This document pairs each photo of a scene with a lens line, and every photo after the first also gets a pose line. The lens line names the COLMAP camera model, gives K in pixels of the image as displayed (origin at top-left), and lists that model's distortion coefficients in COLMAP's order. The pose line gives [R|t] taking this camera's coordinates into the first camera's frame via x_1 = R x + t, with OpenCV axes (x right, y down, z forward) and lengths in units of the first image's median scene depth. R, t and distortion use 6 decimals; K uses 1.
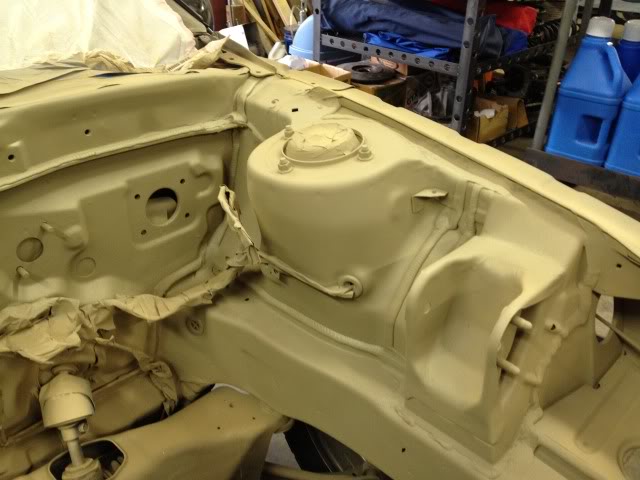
lens RADIAL K [[599.3, 0, 326.4], [0, 599.3, 239.0], [0, 0, 1]] dist [0.042792, 0.000000]
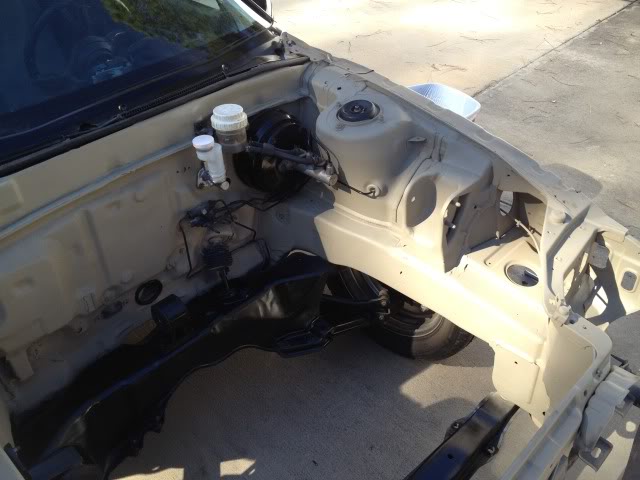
lens RADIAL K [[599.3, 0, 323.1], [0, 599.3, 239.1], [0, 0, 1]] dist [0.042792, 0.000000]
pose [[0.999654, -0.019550, -0.017573, -0.082486], [0.021812, 0.990001, 0.139363, -0.032287], [0.014673, -0.139698, 0.990085, -0.822195]]
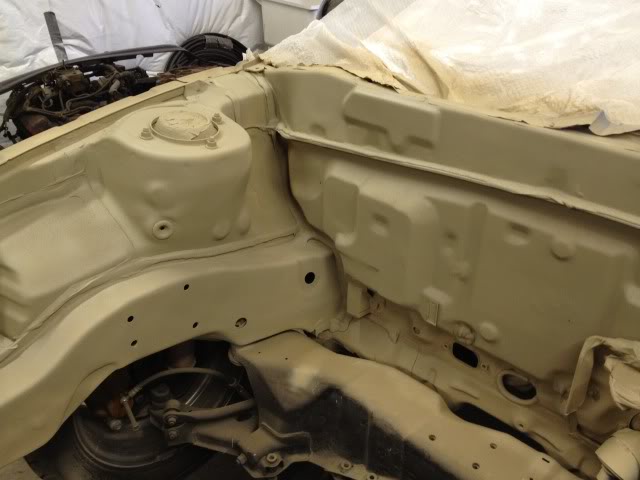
lens RADIAL K [[599.3, 0, 317.5], [0, 599.3, 242.4], [0, 0, 1]] dist [0.042792, 0.000000]
pose [[0.017716, 0.501224, -0.865136, 0.247263], [-0.503282, 0.752131, 0.425447, -0.161419], [0.863941, 0.427870, 0.265582, 0.162825]]
